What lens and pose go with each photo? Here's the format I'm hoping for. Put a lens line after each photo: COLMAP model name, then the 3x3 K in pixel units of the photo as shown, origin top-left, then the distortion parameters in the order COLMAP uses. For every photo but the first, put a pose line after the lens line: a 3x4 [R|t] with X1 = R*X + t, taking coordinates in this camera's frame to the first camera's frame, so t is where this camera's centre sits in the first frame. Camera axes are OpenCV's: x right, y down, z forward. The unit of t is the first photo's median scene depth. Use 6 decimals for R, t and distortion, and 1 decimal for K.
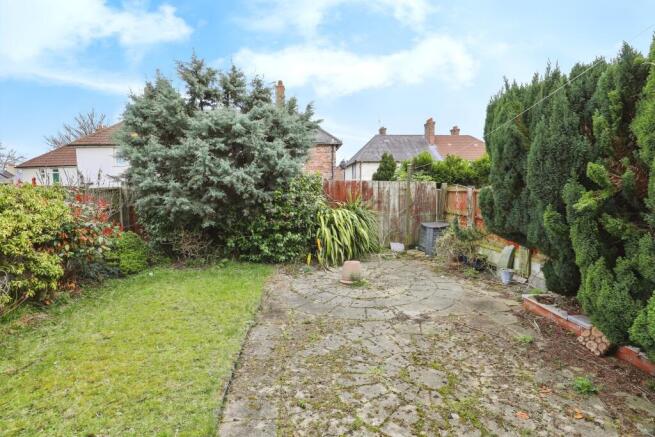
lens RADIAL K [[309.9, 0, 327.7], [0, 309.9, 217.2], [0, 0, 1]] dist [-0.003127, -0.000291]
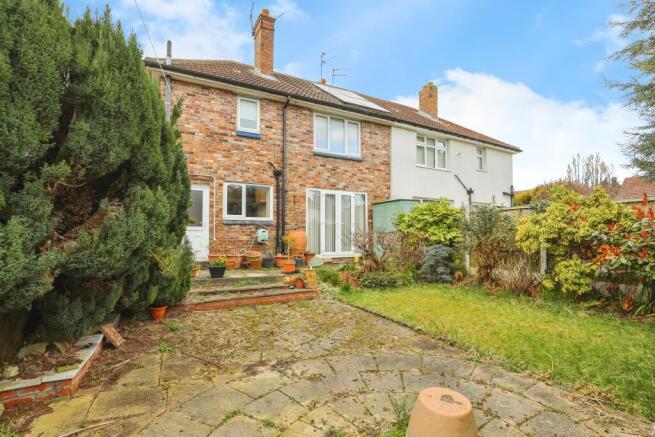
lens RADIAL K [[309.9, 0, 327.6], [0, 309.9, 219.9], [0, 0, 1]] dist [-0.003127, -0.000291]
pose [[-0.927132, -0.007781, -0.374654, 0.436752], [-0.016978, 0.999630, 0.021253, -0.053277], [0.374350, 0.026066, -0.926921, 1.792363]]
